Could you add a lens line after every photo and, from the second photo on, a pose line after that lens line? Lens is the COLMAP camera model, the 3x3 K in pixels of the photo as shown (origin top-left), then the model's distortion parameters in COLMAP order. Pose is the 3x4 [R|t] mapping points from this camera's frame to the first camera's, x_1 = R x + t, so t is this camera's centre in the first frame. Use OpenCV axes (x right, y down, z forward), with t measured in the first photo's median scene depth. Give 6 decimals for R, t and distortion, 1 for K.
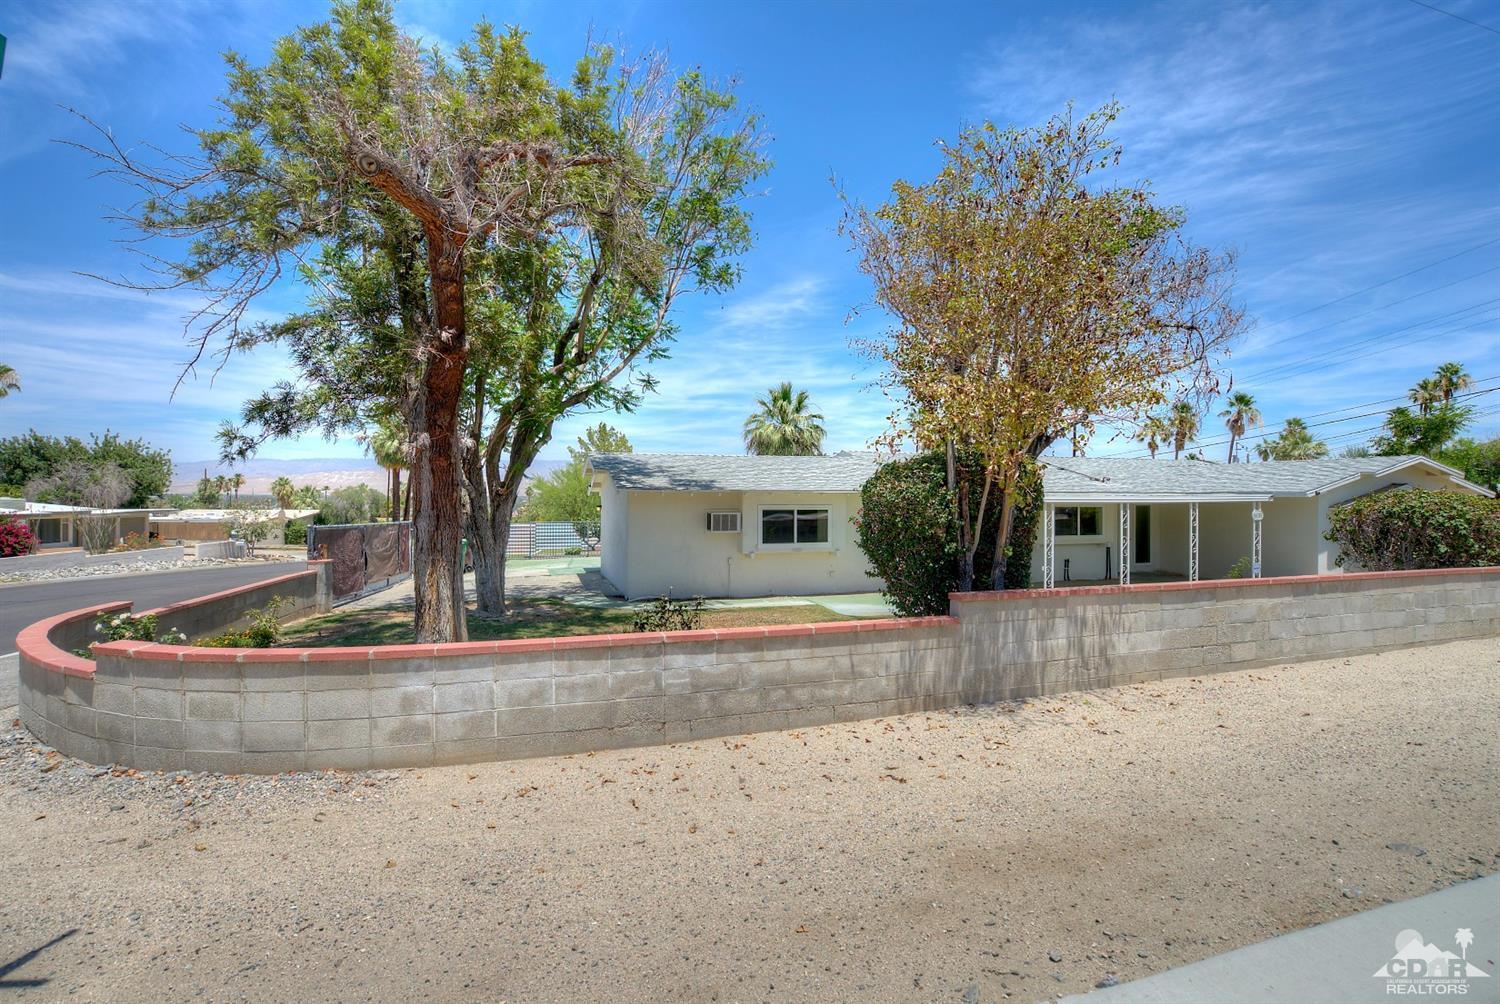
lens RADIAL K [[694.9, 0, 745.5], [0, 694.9, 492.4], [0, 0, 1]] dist [-0.075954, 0.028017]
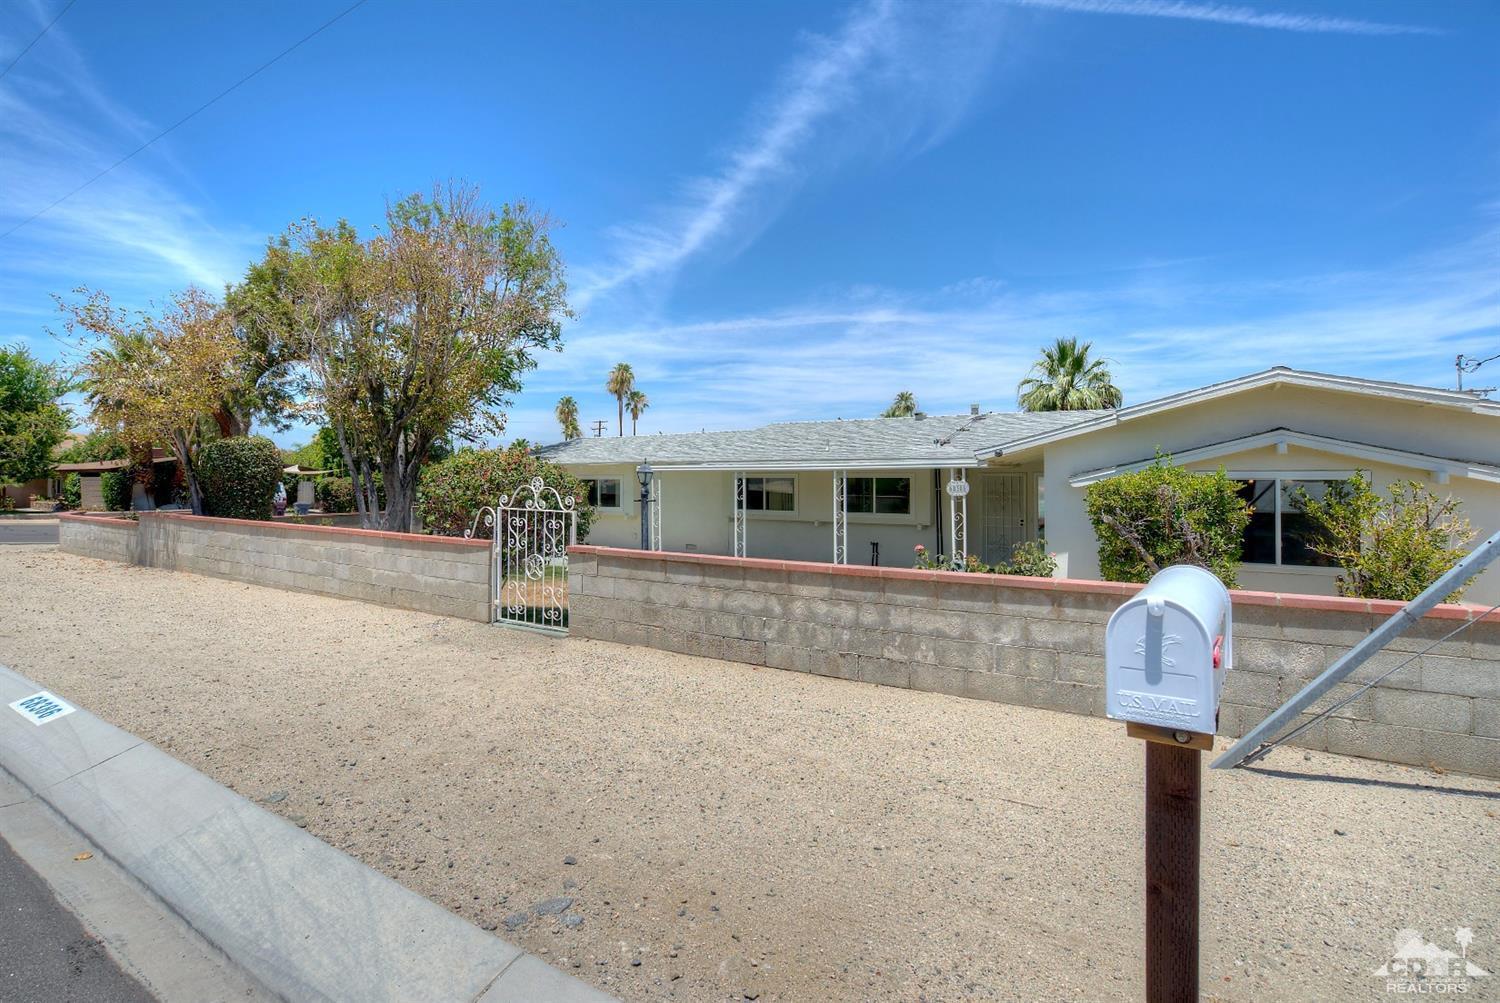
lens RADIAL K [[716.1, 0, 750.0], [0, 716.1, 501.5], [0, 0, 1]] dist [-0.079526, 0.044793]
pose [[0.646337, 0.023795, -0.762681, 1.219589], [0.005586, 0.999339, 0.035913, 0.020996], [0.763032, -0.027472, 0.645777, 0.414575]]
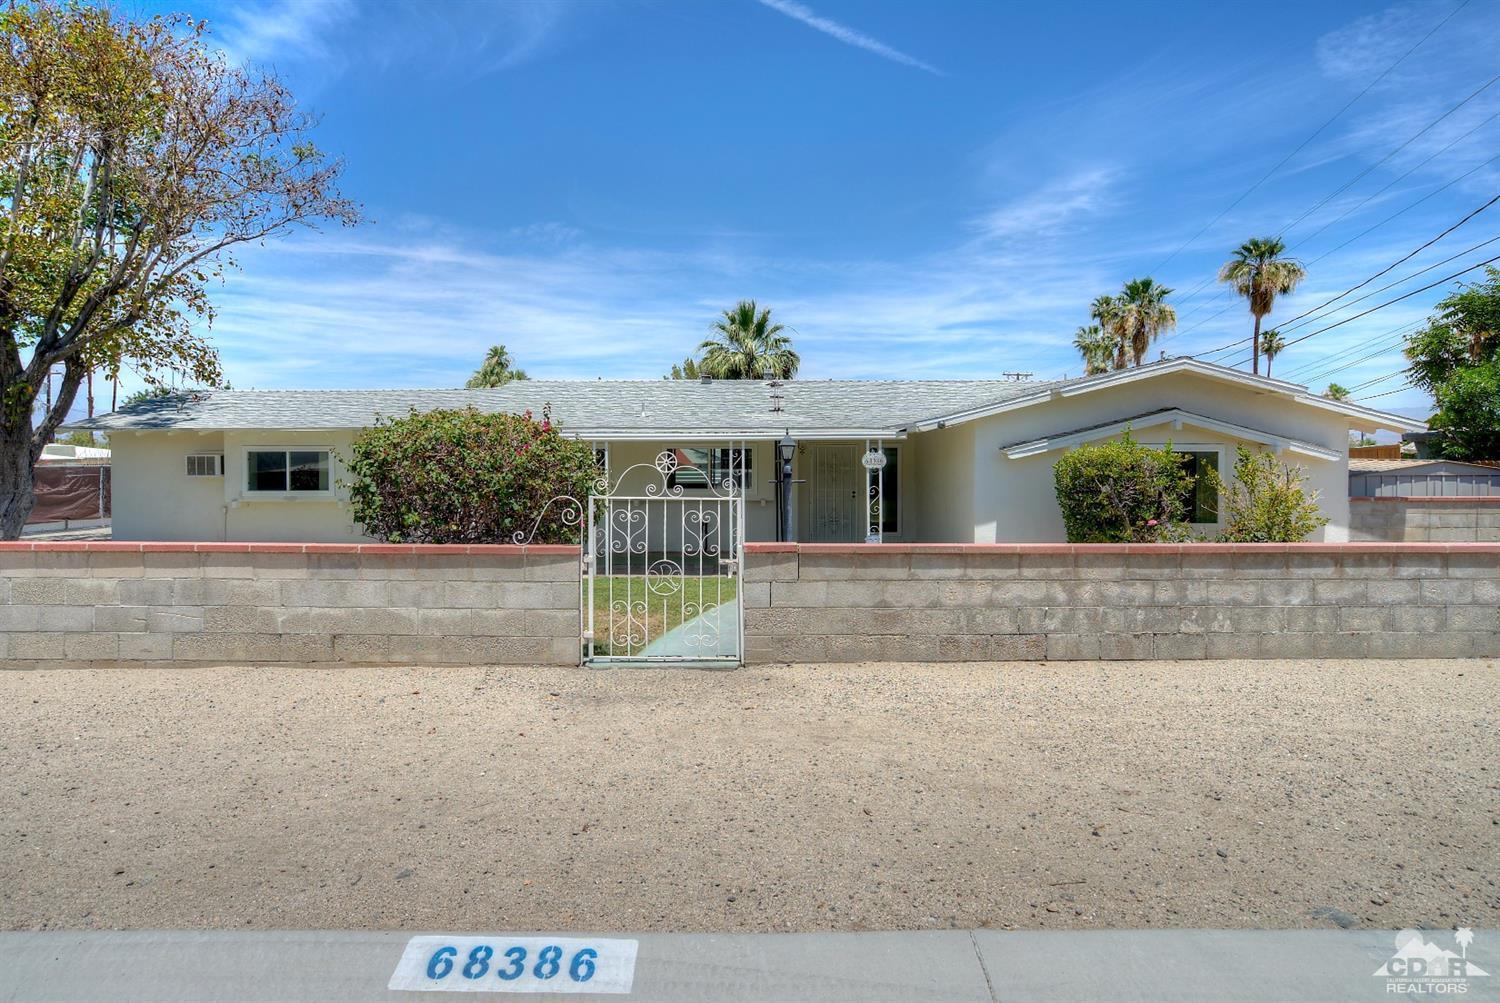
lens RADIAL K [[806.9, 0, 751.7], [0, 806.9, 476.4], [0, 0, 1]] dist [-0.047029, 0.031768]
pose [[0.951120, 0.009647, -0.308671, 0.931112], [0.003823, 0.999068, 0.043005, 0.015574], [0.308798, -0.042083, 0.950196, 0.258022]]
